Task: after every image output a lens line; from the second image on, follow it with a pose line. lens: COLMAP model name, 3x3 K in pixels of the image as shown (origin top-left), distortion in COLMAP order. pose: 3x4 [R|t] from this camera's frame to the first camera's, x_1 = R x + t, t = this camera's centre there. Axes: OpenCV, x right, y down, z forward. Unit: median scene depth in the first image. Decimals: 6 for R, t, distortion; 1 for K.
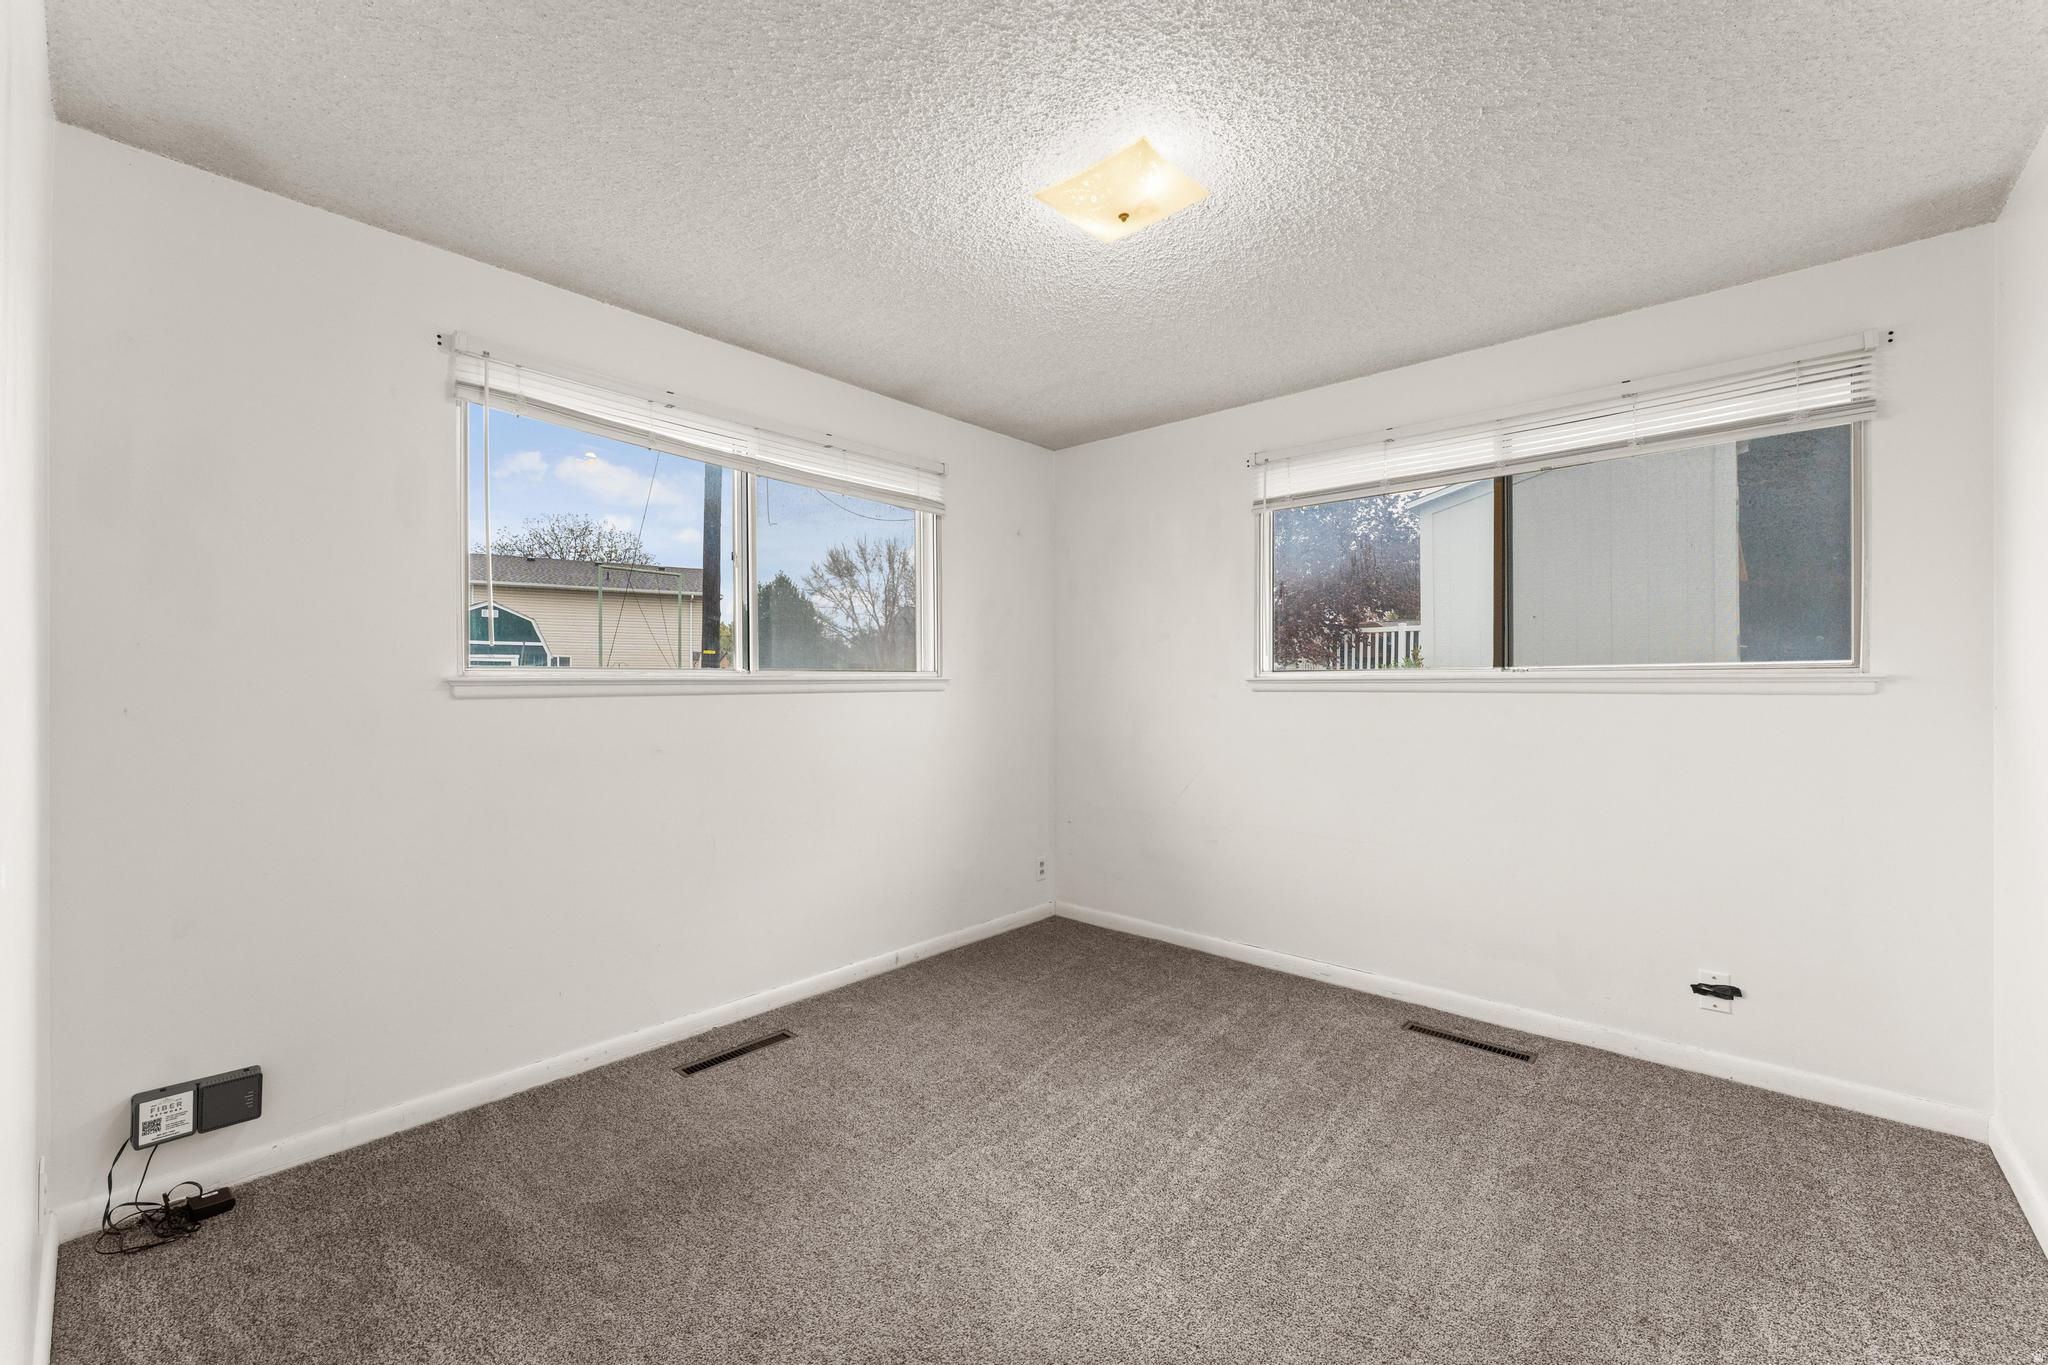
lens RADIAL K [[820.2, 0, 1012.1], [0, 820.2, 696.5], [0, 0, 1]] dist [0.000853, -0.001901]
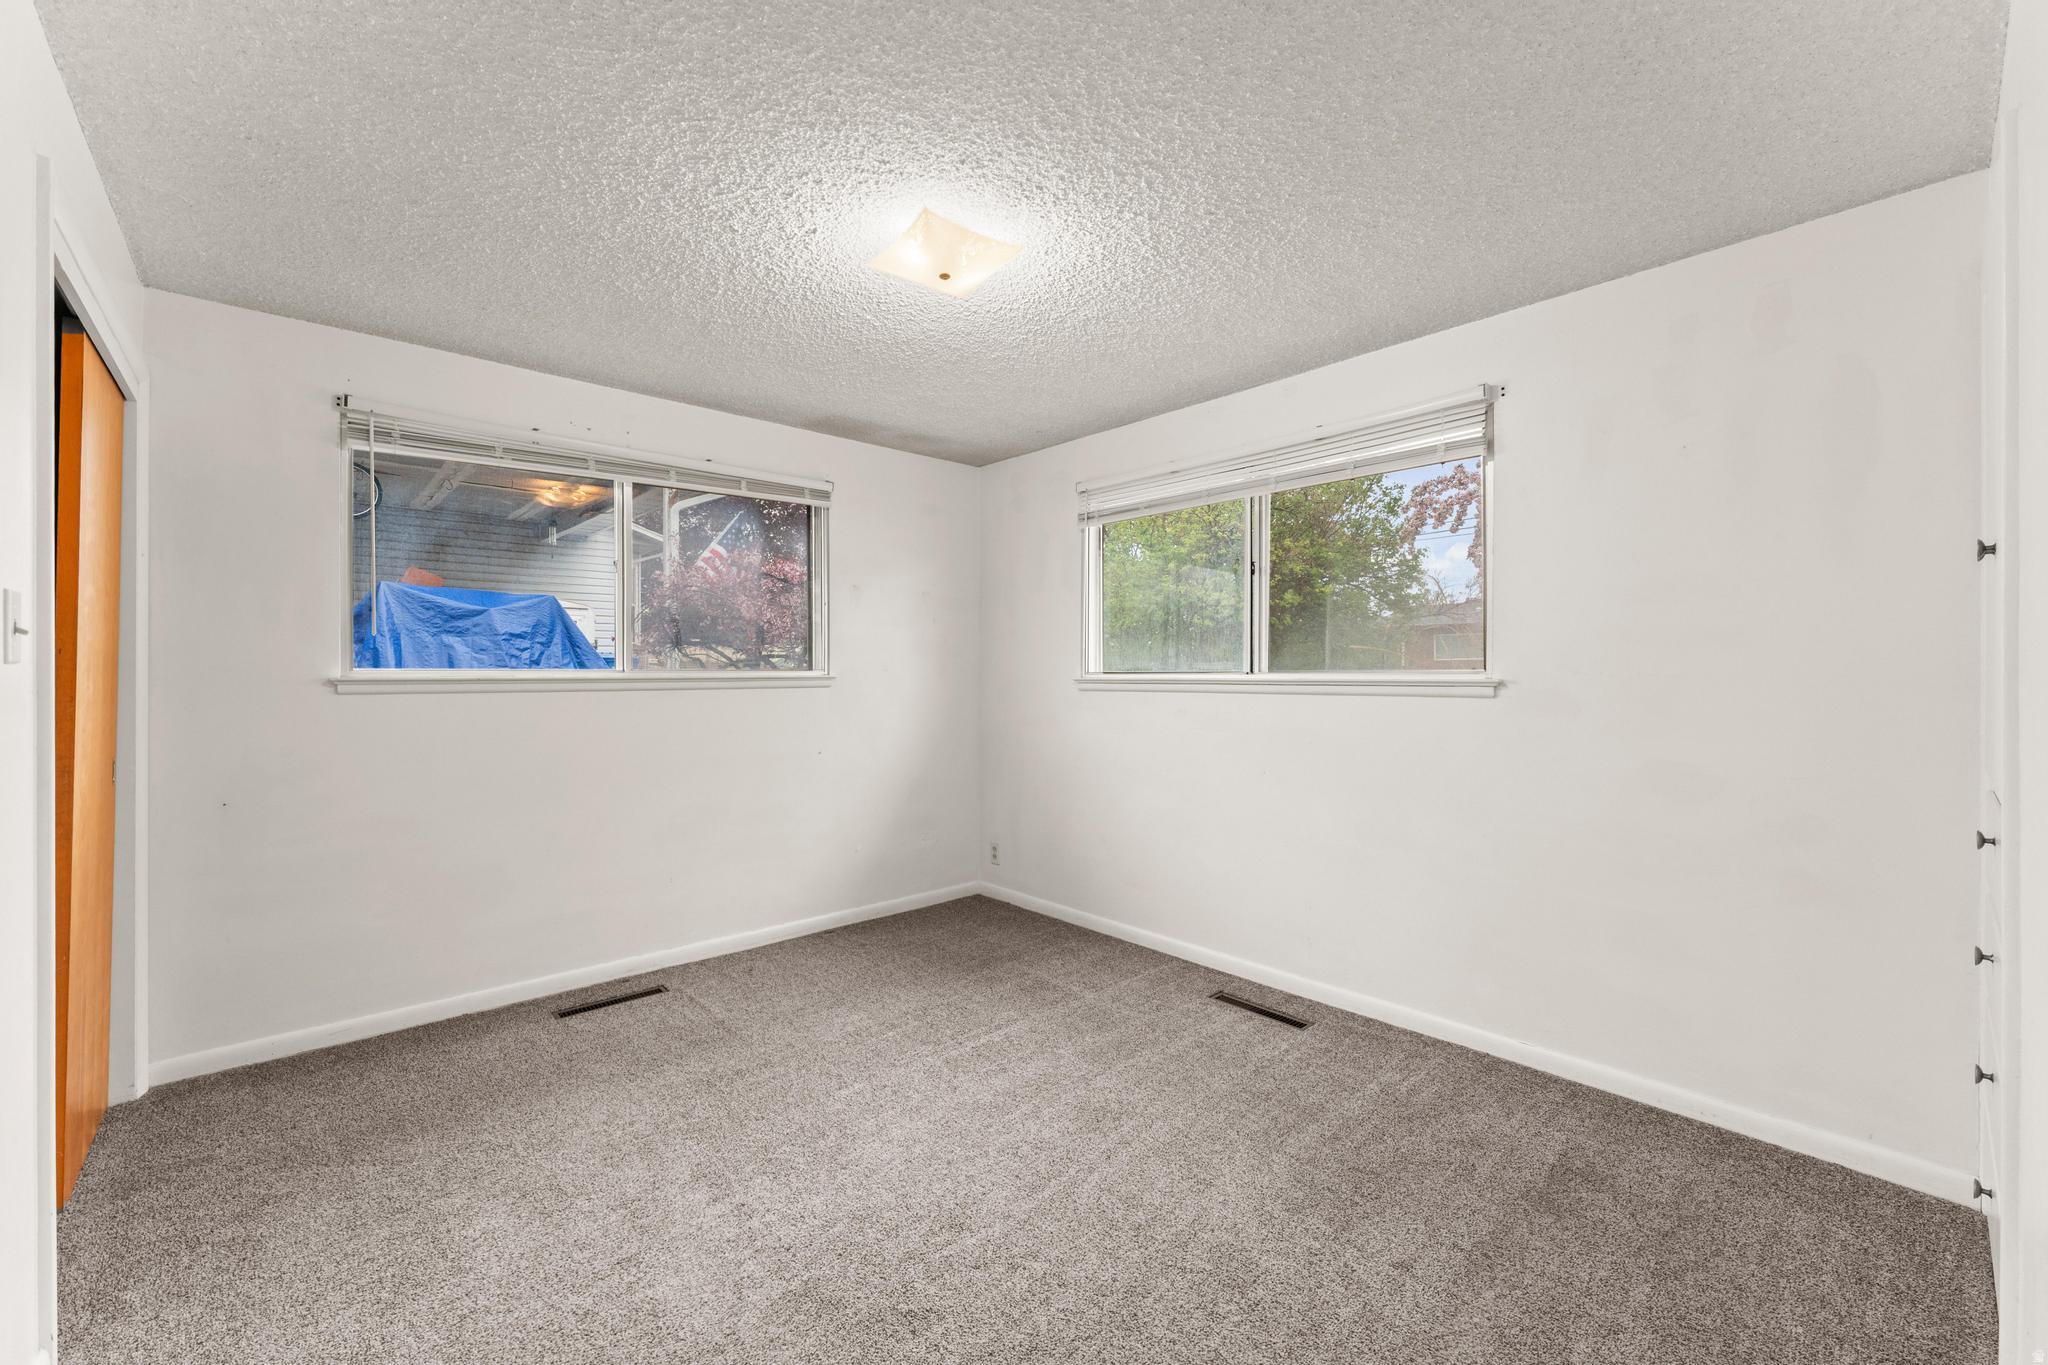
lens RADIAL K [[820.2, 0, 1029.5], [0, 820.2, 679.0], [0, 0, 1]] dist [0.000853, -0.001901]
pose [[0.998578, 0.004044, -0.053151, 0.302574], [-0.004602, 0.999935, -0.010384, -0.009302], [0.053105, 0.010613, 0.998533, -0.119761]]
